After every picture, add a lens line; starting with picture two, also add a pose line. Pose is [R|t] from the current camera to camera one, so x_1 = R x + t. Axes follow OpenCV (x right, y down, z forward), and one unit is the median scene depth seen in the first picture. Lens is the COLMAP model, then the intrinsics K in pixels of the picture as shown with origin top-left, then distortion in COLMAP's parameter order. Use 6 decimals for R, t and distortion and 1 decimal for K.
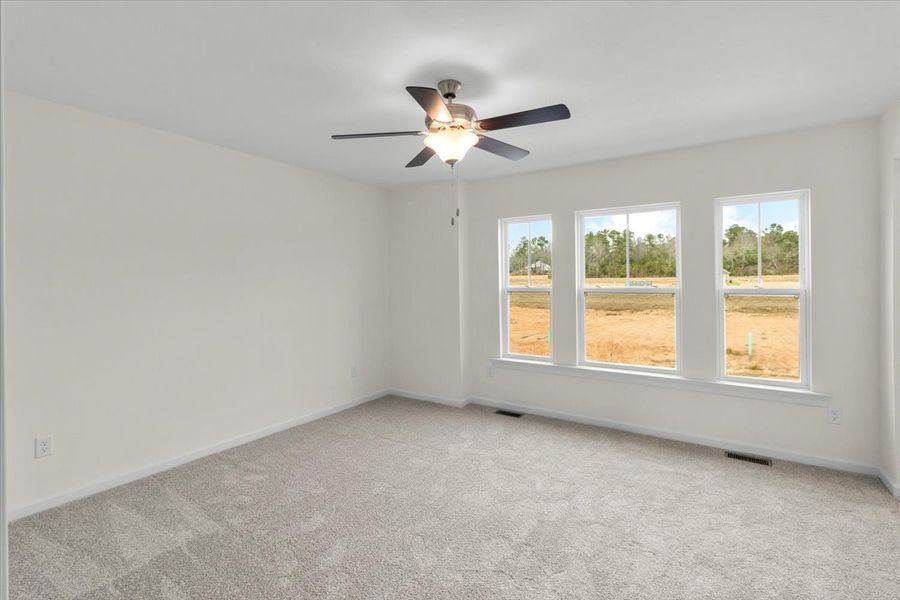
lens RADIAL K [[421.0, 0, 456.2], [0, 421.0, 280.4], [0, 0, 1]] dist [-0.000065, 0.000006]
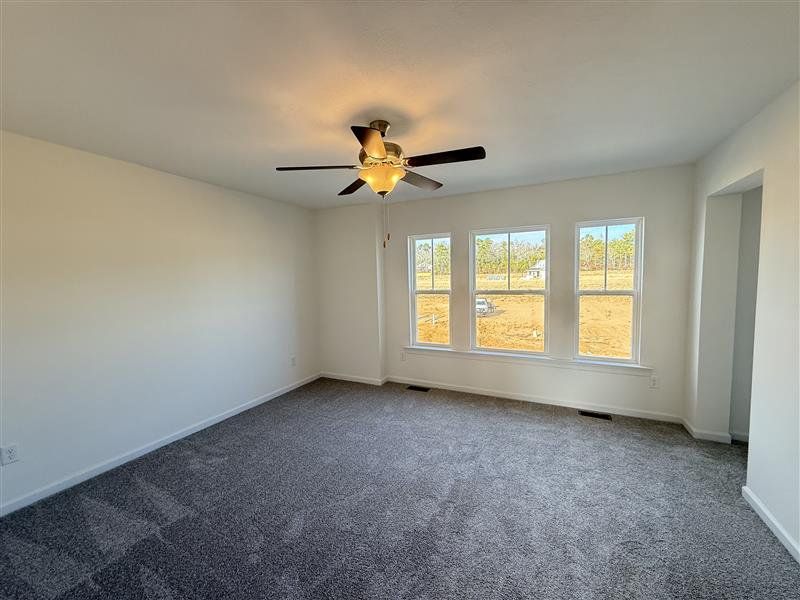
lens RADIAL K [[319.0, 0, 399.8], [0, 319.0, 298.9], [0, 0, 1]] dist [-0.002337, 0.000571]
pose [[0.992312, -0.020781, 0.122007, -0.067879], [0.012192, 0.997421, 0.070723, -0.043616], [-0.123162, -0.068692, 0.990006, 0.083429]]
